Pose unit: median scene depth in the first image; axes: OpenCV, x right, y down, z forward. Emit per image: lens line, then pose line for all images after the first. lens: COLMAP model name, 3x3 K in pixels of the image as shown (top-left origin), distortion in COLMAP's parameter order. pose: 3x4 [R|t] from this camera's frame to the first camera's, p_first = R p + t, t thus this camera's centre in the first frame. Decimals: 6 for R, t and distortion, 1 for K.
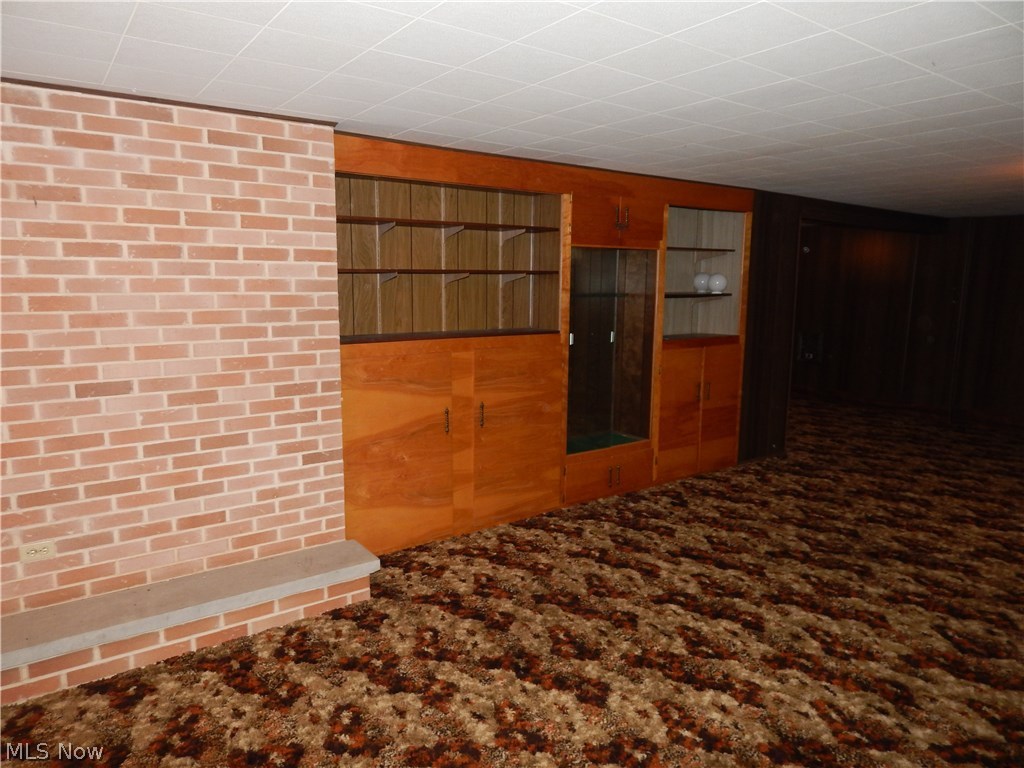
lens RADIAL K [[680.6, 0, 514.3], [0, 680.6, 382.7], [0, 0, 1]] dist [0.036645, 0.000518]
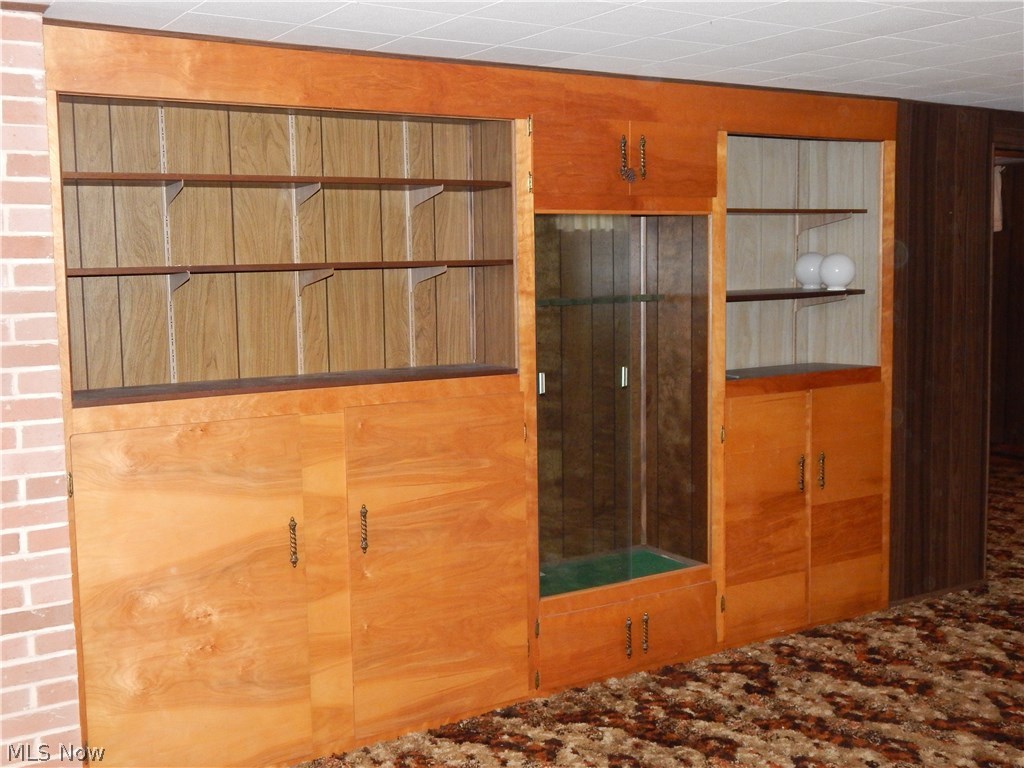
lens RADIAL K [[1131.2, 0, 510.5], [0, 1131.2, 383.6], [0, 0, 1]] dist [0.025999, 0.000000]
pose [[0.996933, -0.022760, -0.074873, 0.128948], [0.018918, 0.998487, -0.051623, -0.018072], [0.075935, 0.050049, 0.995856, 0.105133]]
